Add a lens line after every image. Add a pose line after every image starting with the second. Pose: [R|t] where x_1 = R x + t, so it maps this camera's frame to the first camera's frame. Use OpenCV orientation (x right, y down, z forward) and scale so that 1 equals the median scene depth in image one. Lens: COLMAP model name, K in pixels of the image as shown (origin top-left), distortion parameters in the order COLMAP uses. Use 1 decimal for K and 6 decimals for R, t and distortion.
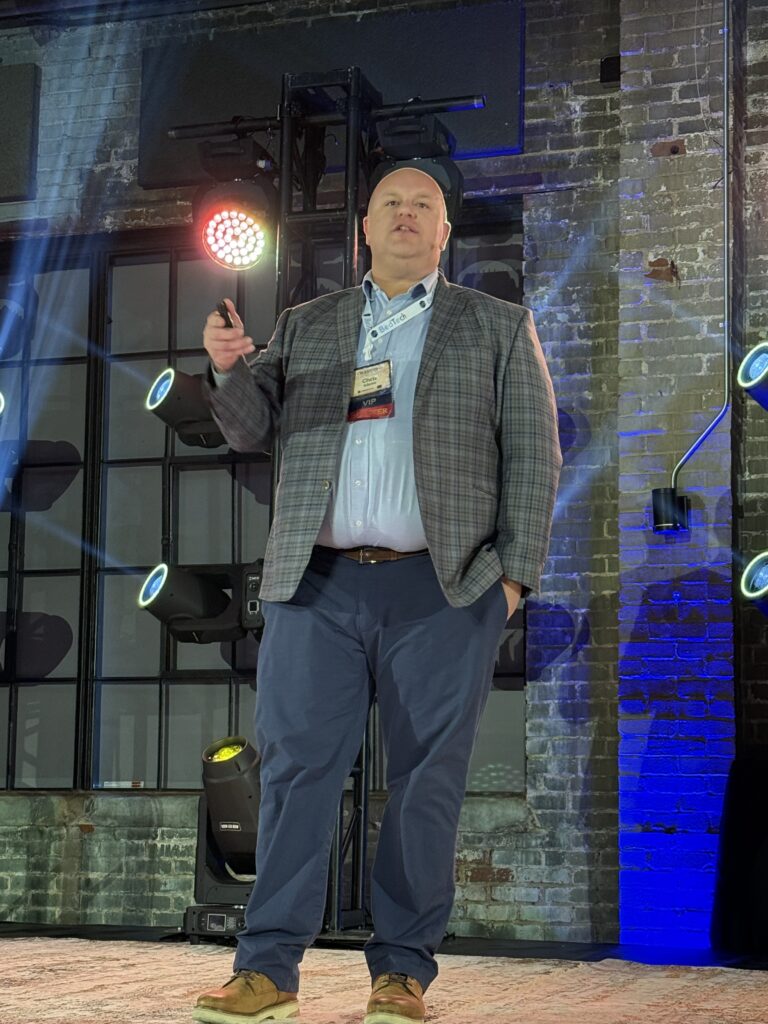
lens RADIAL K [[1928.7, 0, 384.0], [0, 1928.7, 512.0], [0, 0, 1]] dist [0.186933, -0.219666]
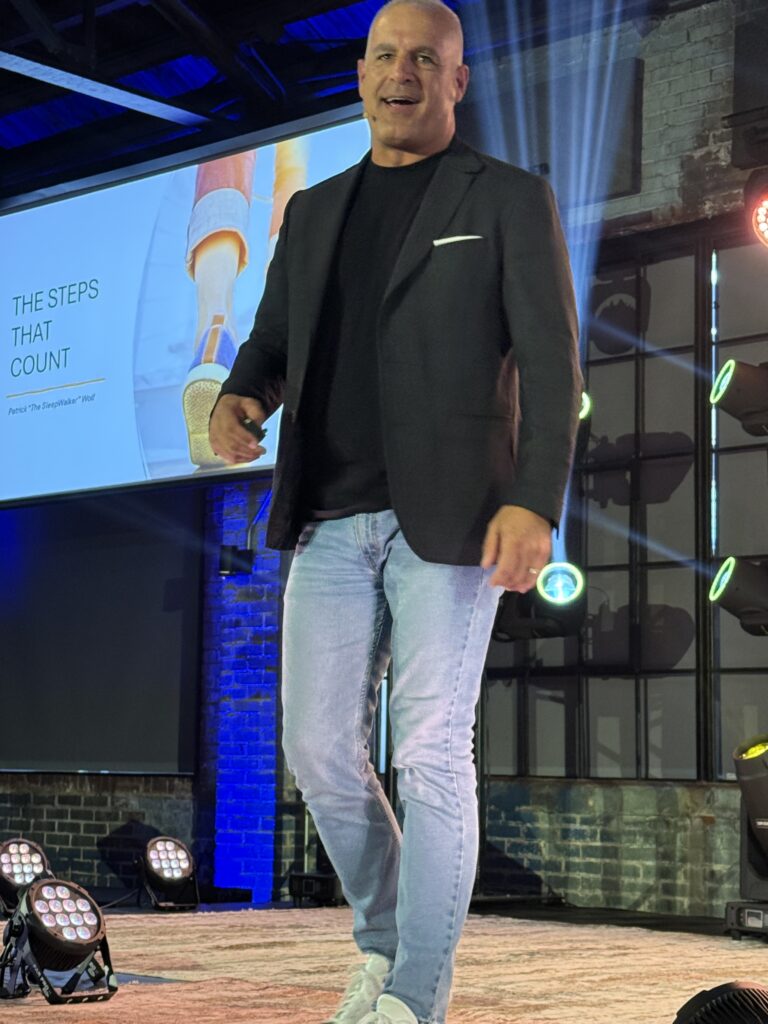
lens RADIAL K [[2102.4, 0, 384.0], [0, 2102.4, 512.0], [0, 0, 1]] dist [0.188995, 0.059358]
pose [[0.908010, -0.049119, -0.416059, 0.153639], [0.056334, 0.998399, 0.005077, -0.009857], [0.415143, -0.028048, 0.909324, -0.052943]]
